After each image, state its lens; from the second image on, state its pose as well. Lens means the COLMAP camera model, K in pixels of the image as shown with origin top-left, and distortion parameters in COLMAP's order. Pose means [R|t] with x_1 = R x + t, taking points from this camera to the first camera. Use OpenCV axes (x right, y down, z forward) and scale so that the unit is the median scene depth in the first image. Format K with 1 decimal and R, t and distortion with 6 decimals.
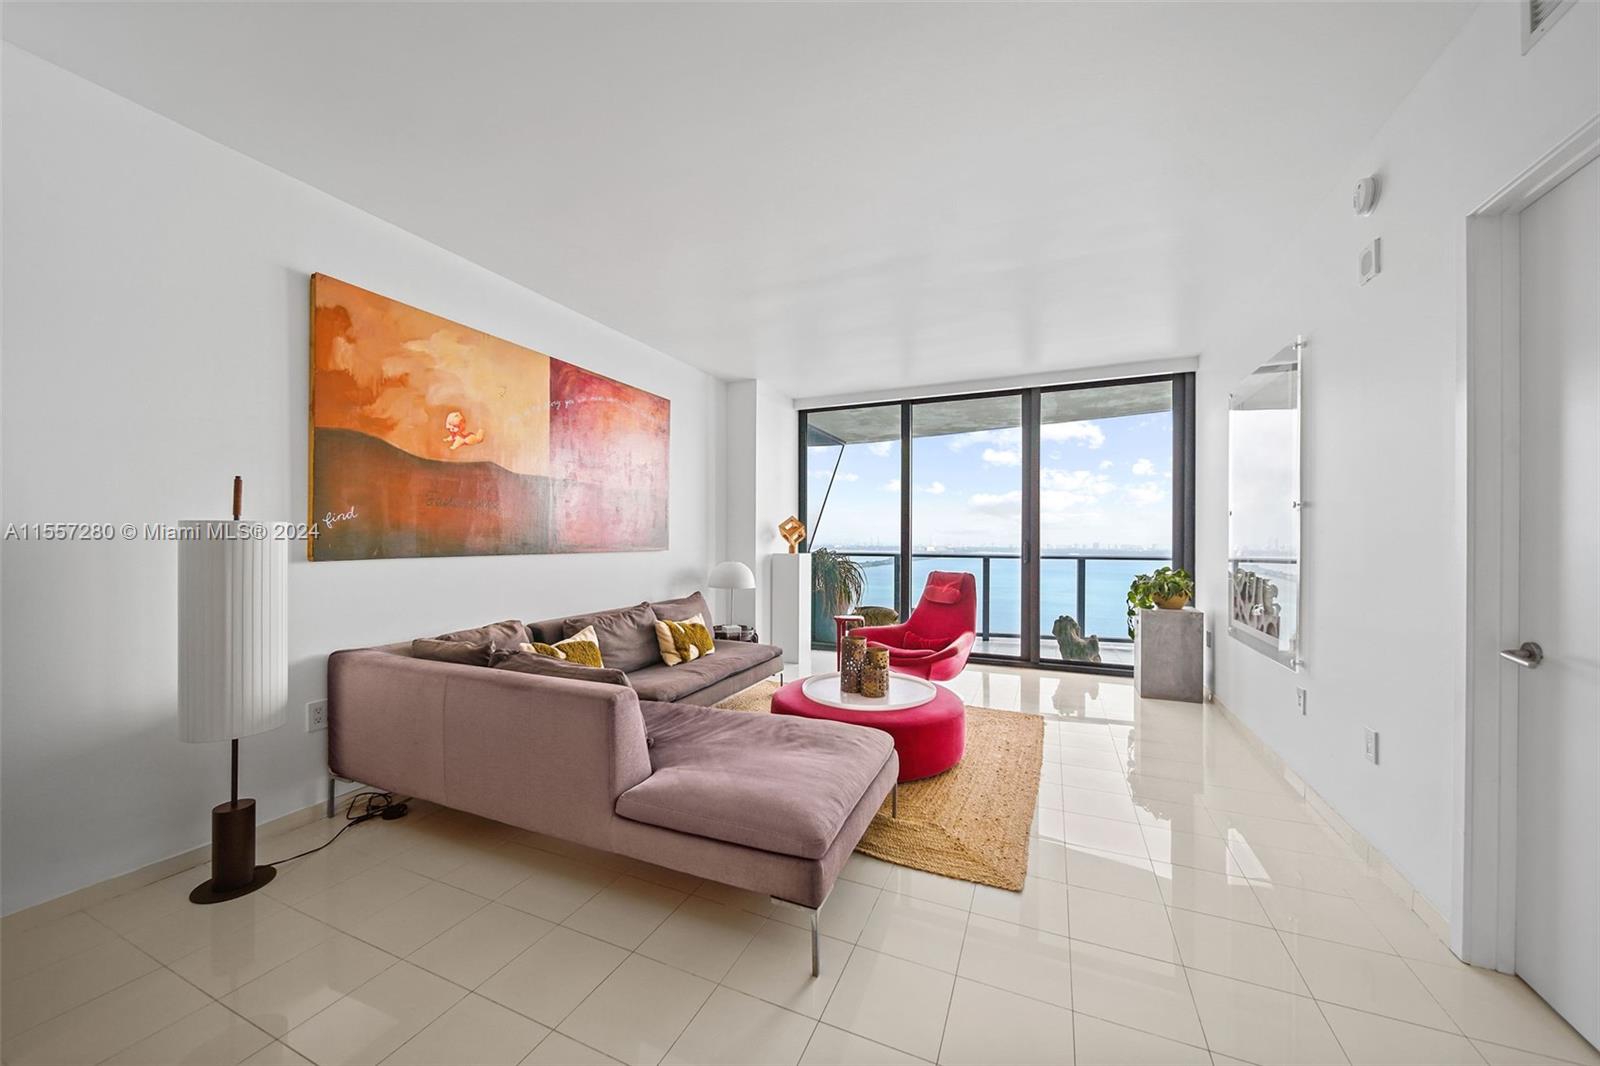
lens RADIAL K [[569.8, 0, 798.6], [0, 569.8, 540.2], [0, 0, 1]] dist [-0.002821, -0.000561]
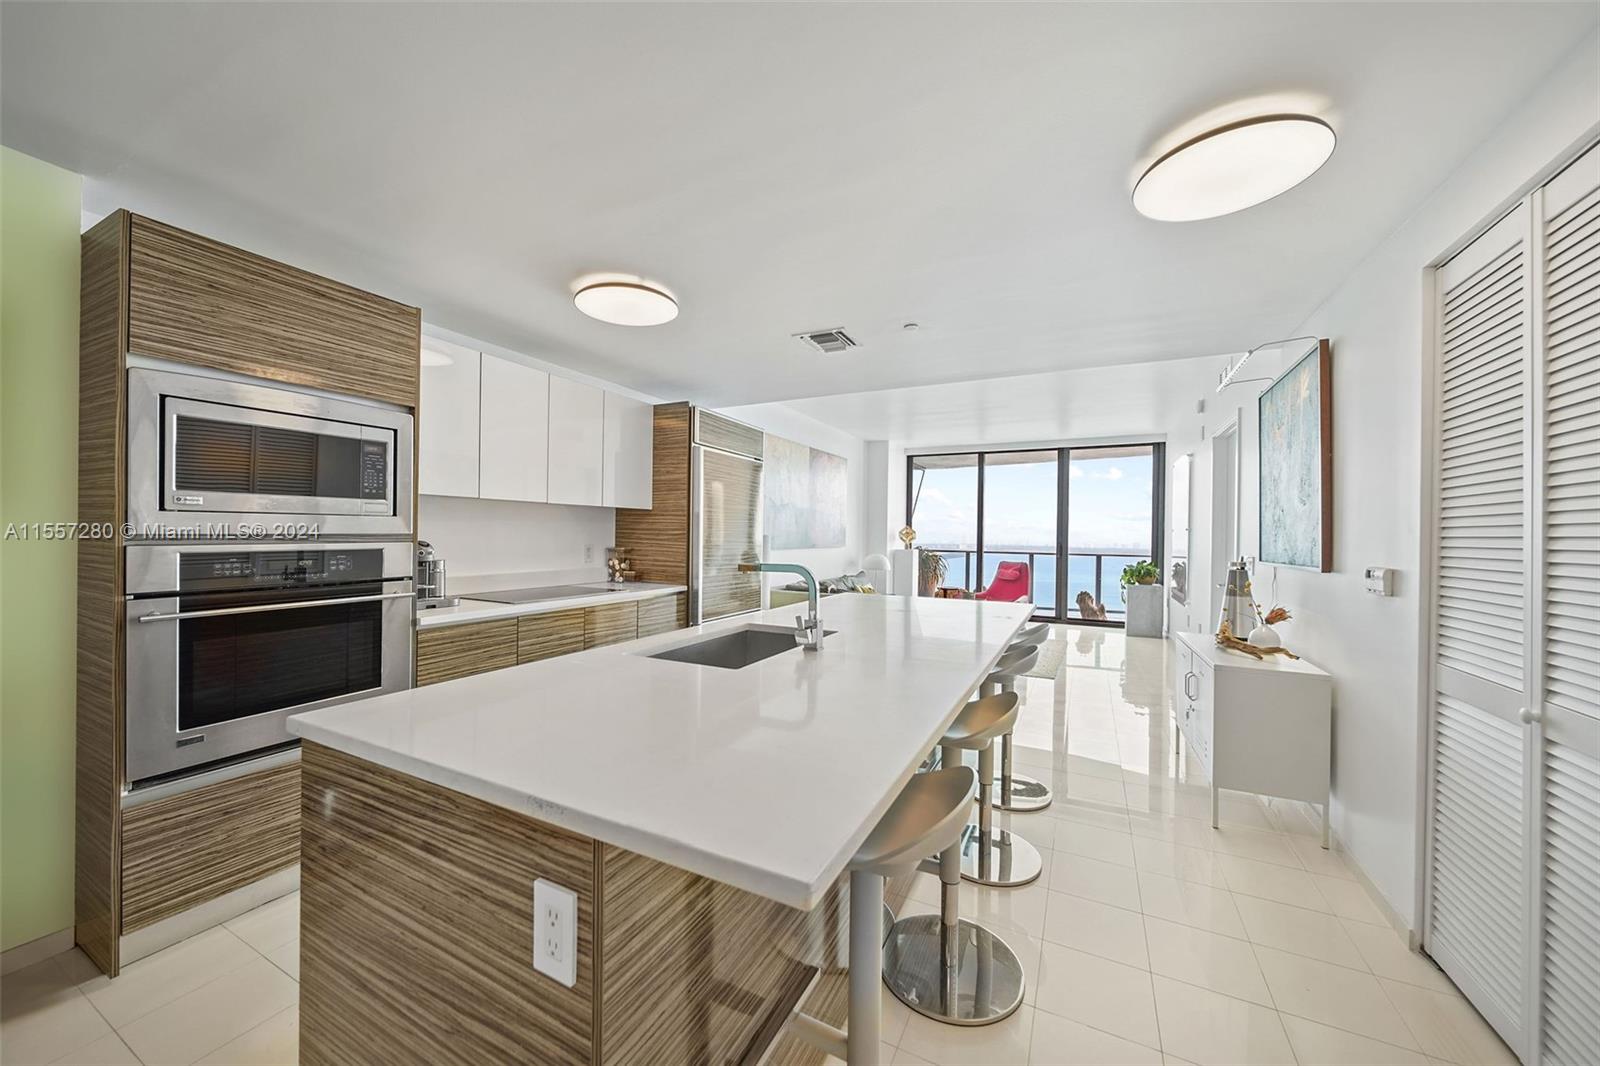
lens RADIAL K [[571.0, 0, 798.6], [0, 571.0, 533.9], [0, 0, 1]] dist [-0.001653, -0.000247]
pose [[0.998546, 0.011003, -0.052763, -0.389425], [-0.011183, 0.999933, -0.003117, -0.019083], [0.052725, 0.003703, 0.998602, -1.007919]]
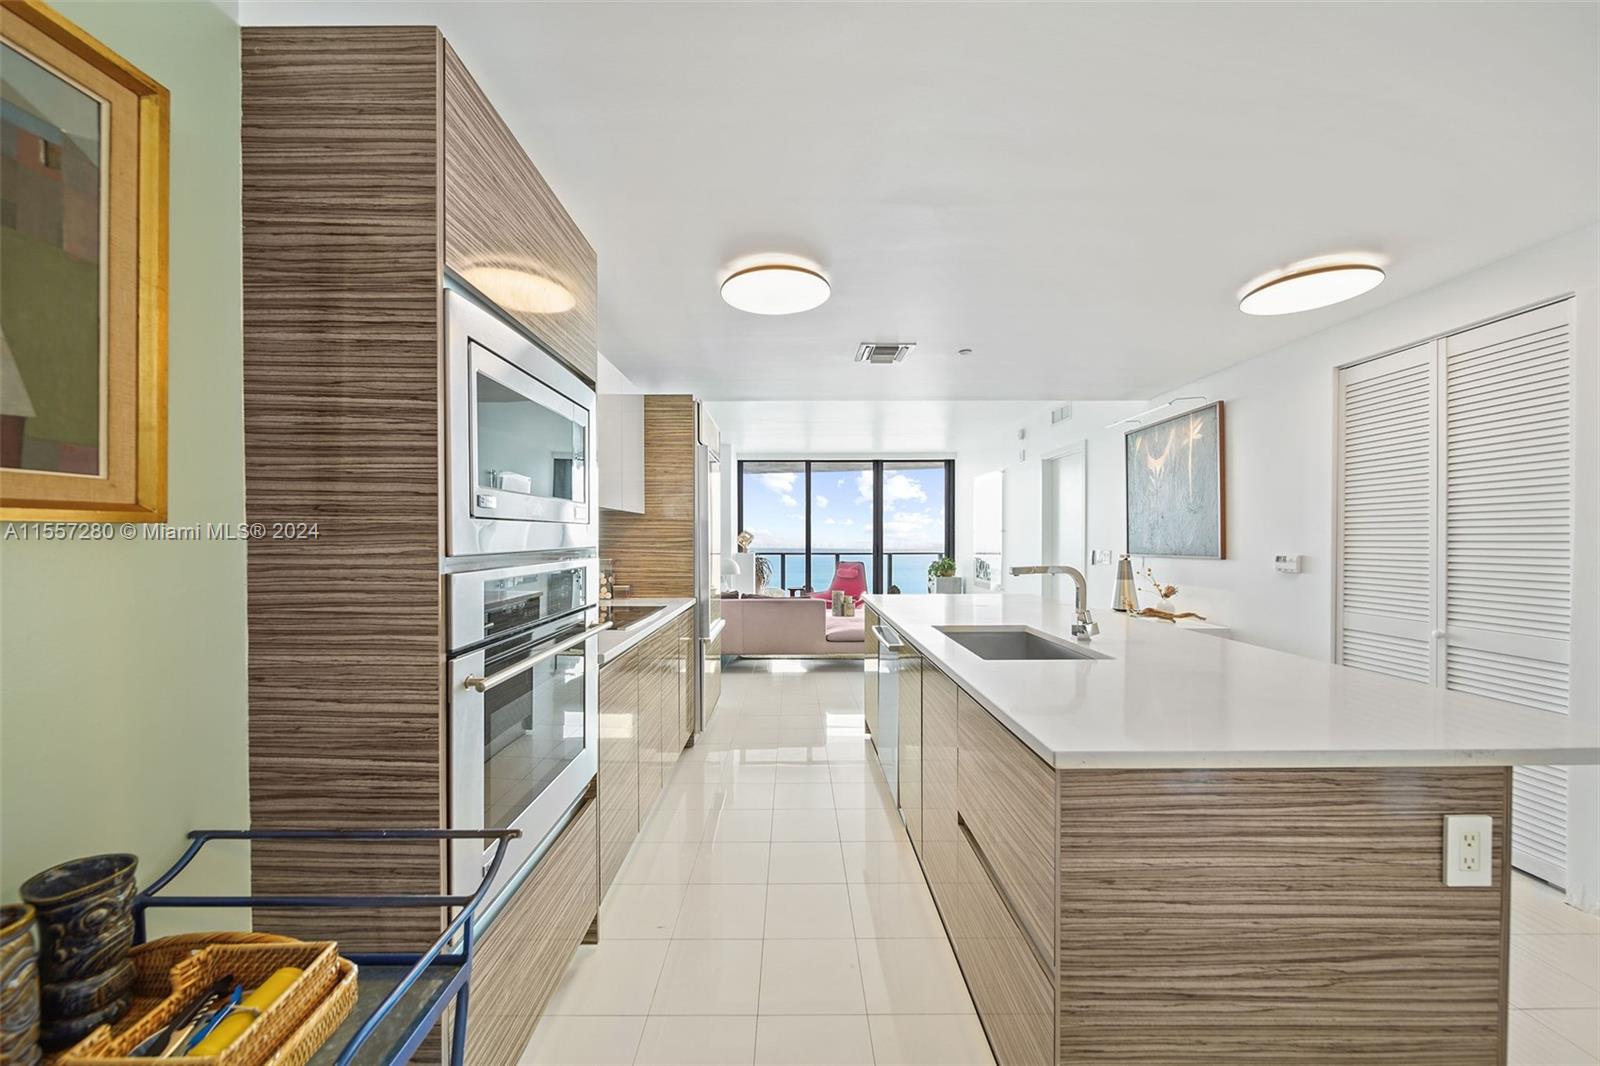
lens RADIAL K [[577.0, 0, 793.6], [0, 577.0, 546.0], [0, 0, 1]] dist [-0.003967, -0.000312]
pose [[0.914532, -0.009463, 0.404402, -0.931920], [0.005814, 0.999931, 0.010250, -0.020932], [-0.404471, -0.007023, 0.914524, -0.911933]]
